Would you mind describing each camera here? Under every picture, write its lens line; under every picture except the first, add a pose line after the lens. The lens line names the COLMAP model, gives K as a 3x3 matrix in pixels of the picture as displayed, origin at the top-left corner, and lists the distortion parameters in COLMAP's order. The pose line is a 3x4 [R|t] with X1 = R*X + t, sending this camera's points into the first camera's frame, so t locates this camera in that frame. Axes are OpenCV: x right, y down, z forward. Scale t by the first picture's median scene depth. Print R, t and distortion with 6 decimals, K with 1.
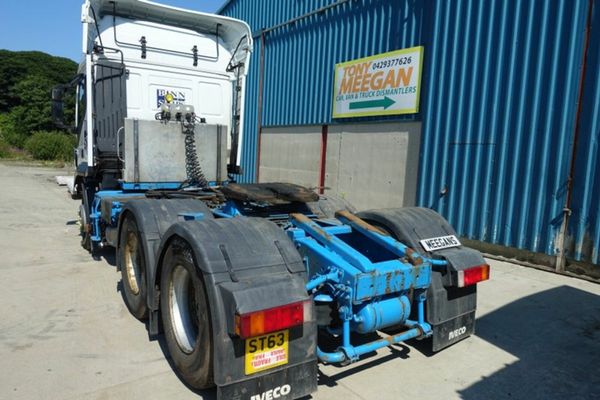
lens RADIAL K [[413.5, 0, 306.1], [0, 413.5, 201.6], [0, 0, 1]] dist [0.006484, -0.009847]
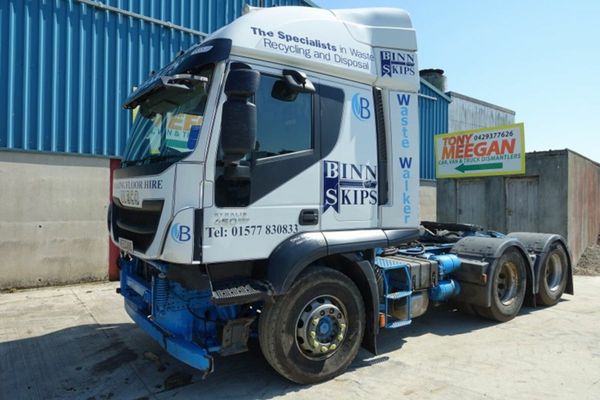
lens RADIAL K [[413.5, 0, 300.5], [0, 413.5, 198.7], [0, 0, 1]] dist [0.006484, -0.009847]
pose [[-0.012648, -0.040238, 0.999110, -1.093489], [0.100624, 0.994067, 0.041308, -0.164357], [-0.994844, 0.101057, -0.008524, 1.015778]]
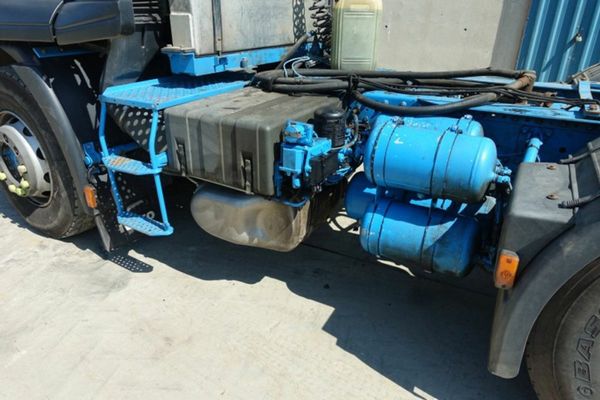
lens RADIAL K [[413.5, 0, 299.0], [0, 413.5, 197.8], [0, 0, 1]] dist [0.006484, -0.009847]
pose [[0.906363, -0.196186, 0.374190, -0.449356], [0.064757, 0.939696, 0.335824, -0.039171], [-0.417508, -0.280147, 0.864410, 0.558697]]
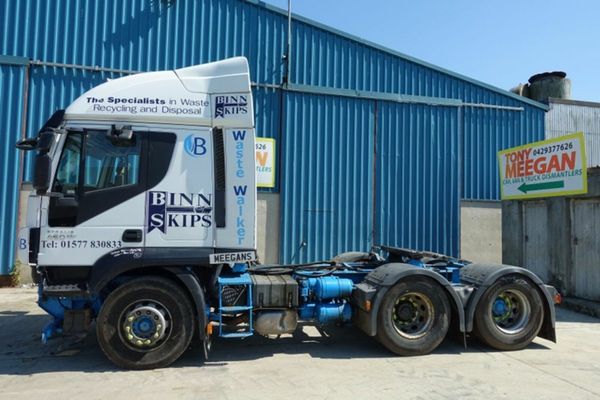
lens RADIAL K [[413.5, 0, 301.2], [0, 413.5, 198.4], [0, 0, 1]] dist [0.006484, -0.009847]
pose [[0.417473, 0.010209, 0.908632, -1.065502], [0.099252, 0.993442, -0.056764, -0.110657], [-0.903253, 0.113881, 0.413722, 0.438194]]
